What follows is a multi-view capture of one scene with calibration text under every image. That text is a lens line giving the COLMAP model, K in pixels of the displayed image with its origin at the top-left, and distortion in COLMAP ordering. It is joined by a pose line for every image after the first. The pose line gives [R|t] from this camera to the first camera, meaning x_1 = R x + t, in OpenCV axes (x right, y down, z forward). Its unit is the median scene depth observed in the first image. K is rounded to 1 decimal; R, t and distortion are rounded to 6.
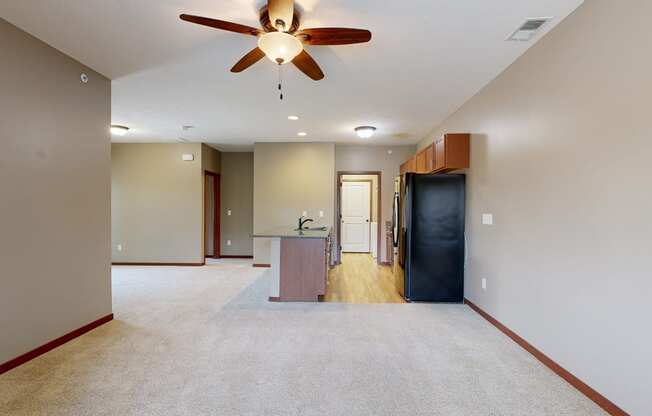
lens RADIAL K [[306.0, 0, 326.0], [0, 306.0, 208.0], [0, 0, 1]] dist [0.000524, 0.000255]
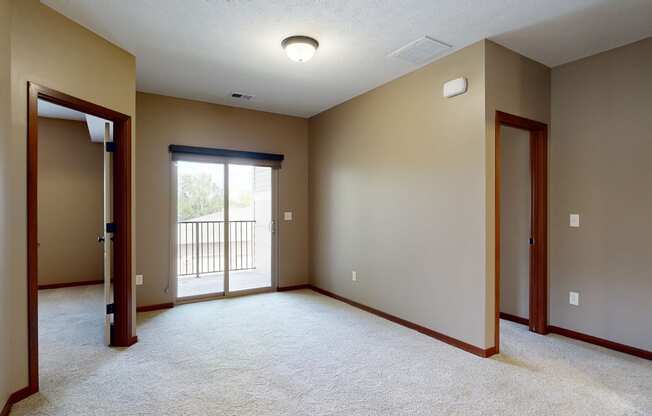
lens RADIAL K [[306.0, 0, 326.0], [0, 306.0, 208.0], [0, 0, 1]] dist [0.000524, 0.000255]
pose [[0.554030, -0.005411, -0.832479, -0.176142], [0.005515, 0.999981, -0.002829, 0.000070], [0.832478, -0.003023, 0.554050, 0.549636]]
